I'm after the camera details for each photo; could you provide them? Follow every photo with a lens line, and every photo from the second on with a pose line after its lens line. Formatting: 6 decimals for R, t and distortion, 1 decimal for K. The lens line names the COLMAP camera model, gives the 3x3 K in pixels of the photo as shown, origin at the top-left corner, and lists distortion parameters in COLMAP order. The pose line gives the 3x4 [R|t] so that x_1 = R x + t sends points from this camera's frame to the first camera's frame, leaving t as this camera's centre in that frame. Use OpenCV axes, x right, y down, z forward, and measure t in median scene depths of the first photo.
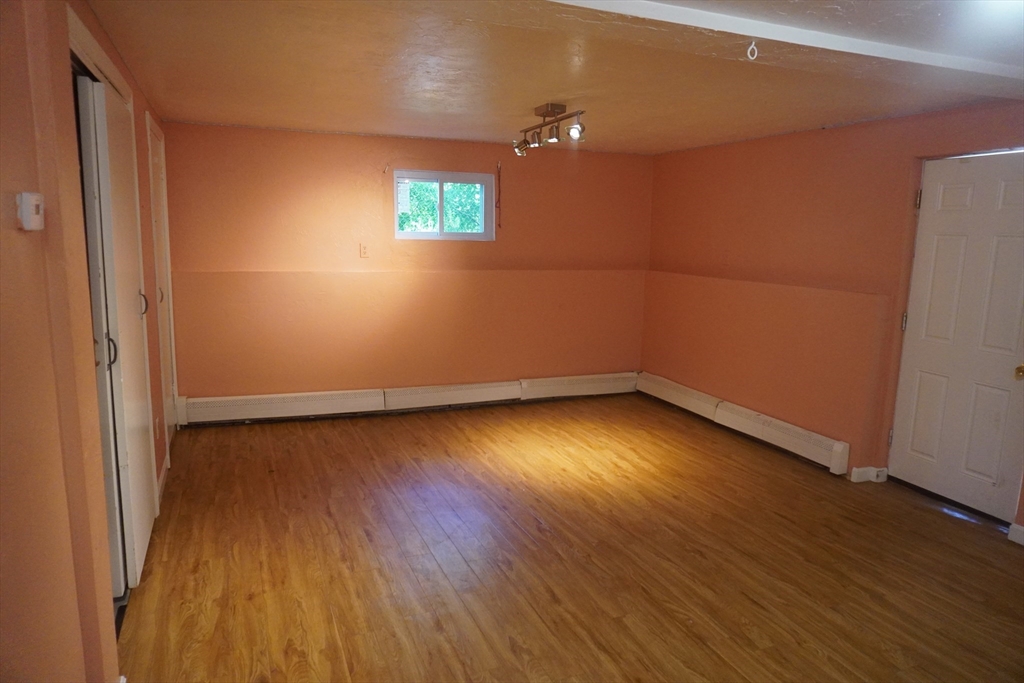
lens RADIAL K [[689.6, 0, 512.0], [0, 689.6, 341.5], [0, 0, 1]] dist [-0.058229, 0.051905]
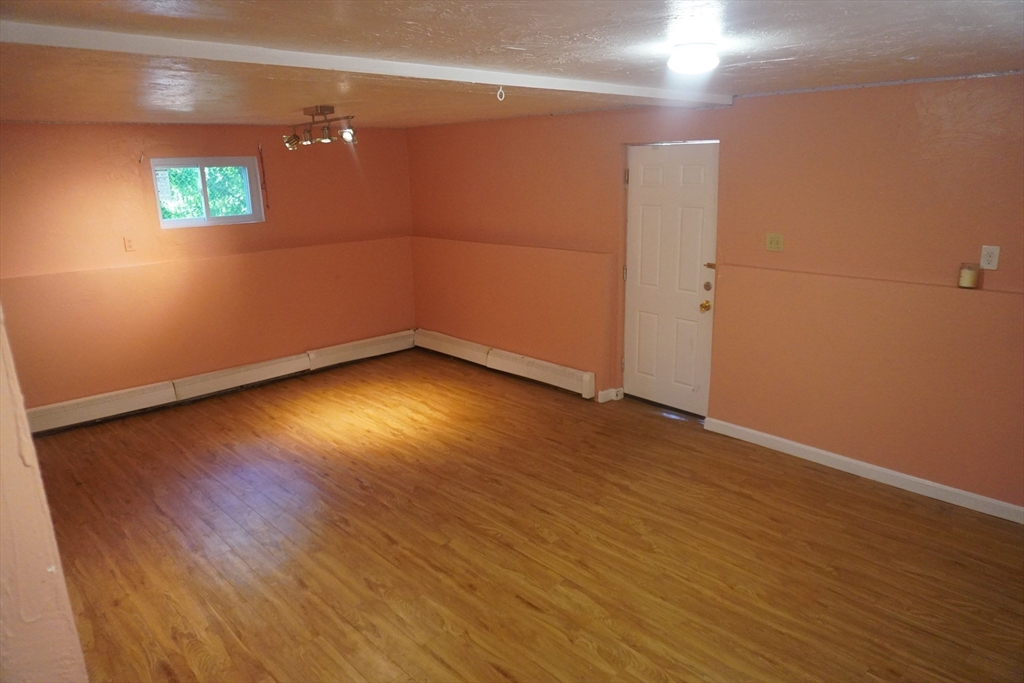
lens RADIAL K [[689.6, 0, 512.0], [0, 689.6, 341.5], [0, 0, 1]] dist [-0.058229, 0.051905]
pose [[0.932332, -0.130914, 0.337073, -0.074965], [0.100186, 0.989191, 0.107074, -0.064263], [-0.347447, -0.066058, 0.935370, -0.146317]]
